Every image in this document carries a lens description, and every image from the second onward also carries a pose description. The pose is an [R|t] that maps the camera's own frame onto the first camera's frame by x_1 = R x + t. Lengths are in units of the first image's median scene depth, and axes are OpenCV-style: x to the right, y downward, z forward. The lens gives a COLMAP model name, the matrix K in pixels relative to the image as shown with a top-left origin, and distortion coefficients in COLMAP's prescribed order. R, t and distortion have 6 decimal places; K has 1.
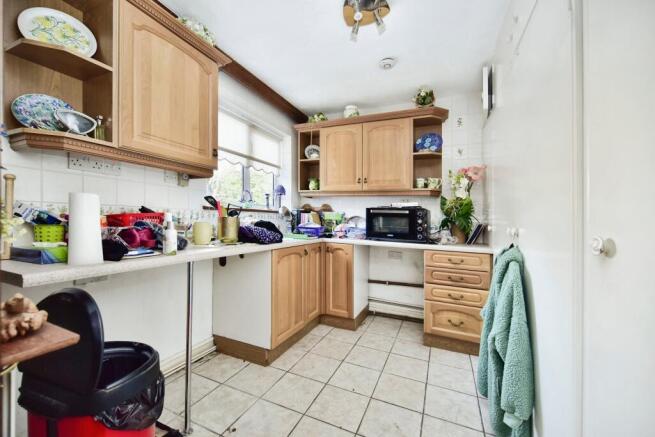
lens RADIAL K [[263.1, 0, 327.5], [0, 263.1, 218.5], [0, 0, 1]] dist [-0.000653, -0.000095]
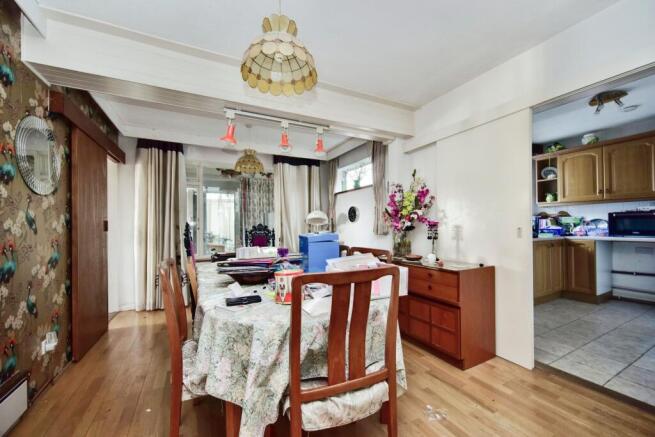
lens RADIAL K [[259.0, 0, 331.0], [0, 259.0, 233.6], [0, 0, 1]] dist [-0.001125, -0.000196]
pose [[0.790382, -0.020587, -0.612268, -0.140806], [0.035844, 0.999277, 0.012673, -0.001243], [0.611564, -0.031963, 0.790549, -0.770562]]
